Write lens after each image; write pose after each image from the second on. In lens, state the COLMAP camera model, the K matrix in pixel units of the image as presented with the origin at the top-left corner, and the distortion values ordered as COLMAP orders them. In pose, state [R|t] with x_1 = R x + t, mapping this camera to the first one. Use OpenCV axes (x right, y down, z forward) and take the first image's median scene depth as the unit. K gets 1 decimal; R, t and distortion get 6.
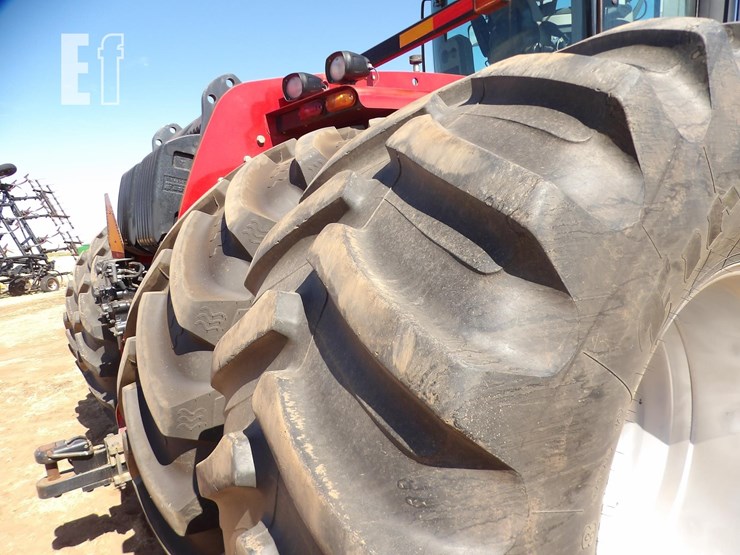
lens RADIAL K [[525.4, 0, 389.4], [0, 525.4, 294.4], [0, 0, 1]] dist [0.003144, 0.004139]
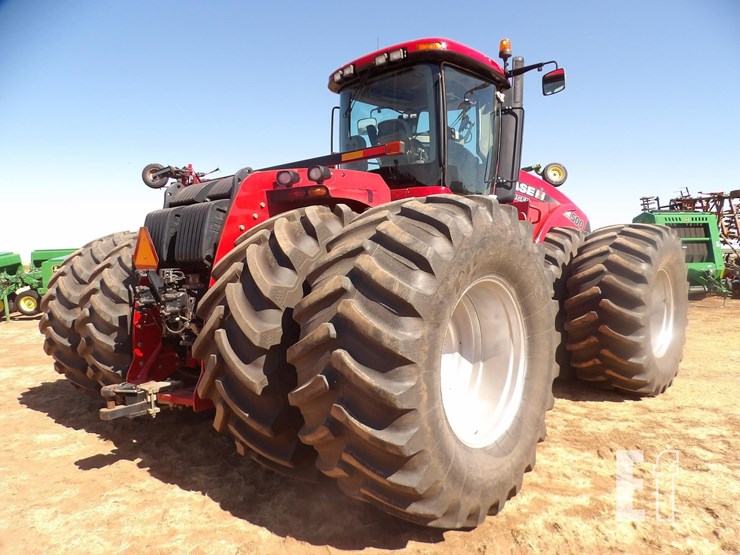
lens RADIAL K [[525.4, 0, 389.4], [0, 525.4, 294.4], [0, 0, 1]] dist [0.003144, 0.004139]
pose [[0.962568, 0.036328, 0.268593, -0.718074], [-0.016276, 0.996936, -0.076510, 0.308666], [-0.270550, 0.069275, 0.960210, -1.846929]]
